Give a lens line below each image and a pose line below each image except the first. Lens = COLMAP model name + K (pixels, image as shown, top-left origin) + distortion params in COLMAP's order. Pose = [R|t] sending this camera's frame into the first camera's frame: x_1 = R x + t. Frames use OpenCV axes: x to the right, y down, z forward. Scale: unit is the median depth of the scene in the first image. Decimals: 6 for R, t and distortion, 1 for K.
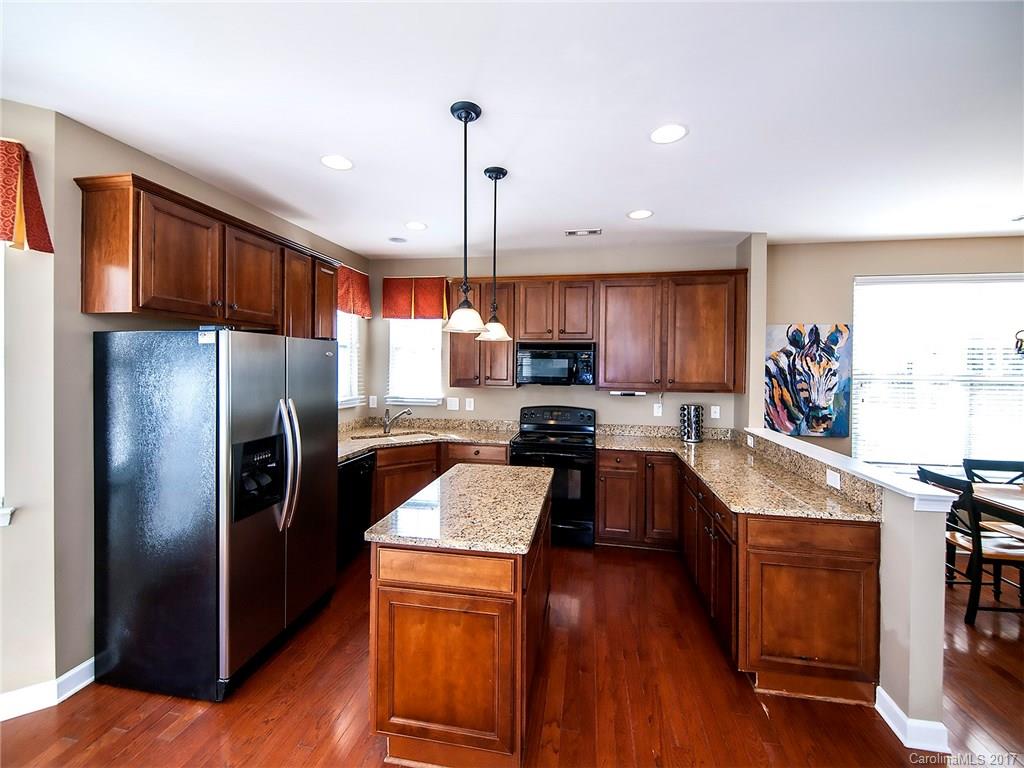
lens RADIAL K [[418.7, 0, 524.1], [0, 418.7, 366.6], [0, 0, 1]] dist [0.006352, -0.003105]
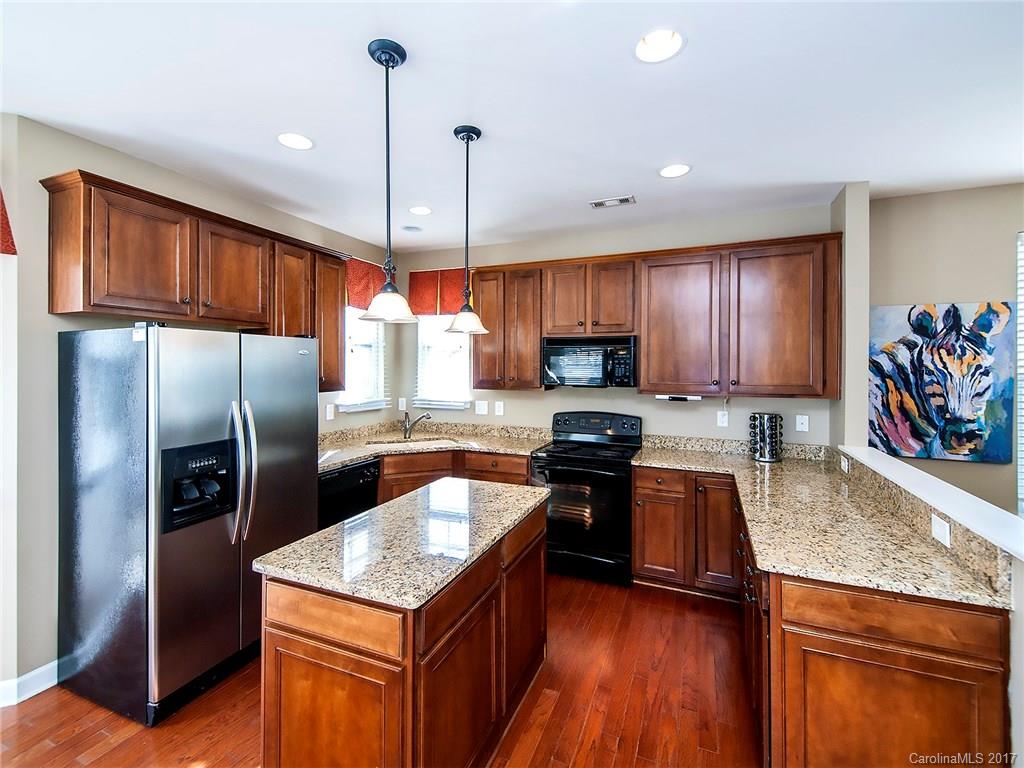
lens RADIAL K [[447.5, 0, 524.1], [0, 447.5, 363.9], [0, 0, 1]] dist [0.010512, -0.003513]
pose [[0.976662, -0.007654, -0.214644, 0.145628], [0.006027, 0.999948, -0.008235, 0.004248], [0.214696, 0.006749, 0.976658, 0.095305]]
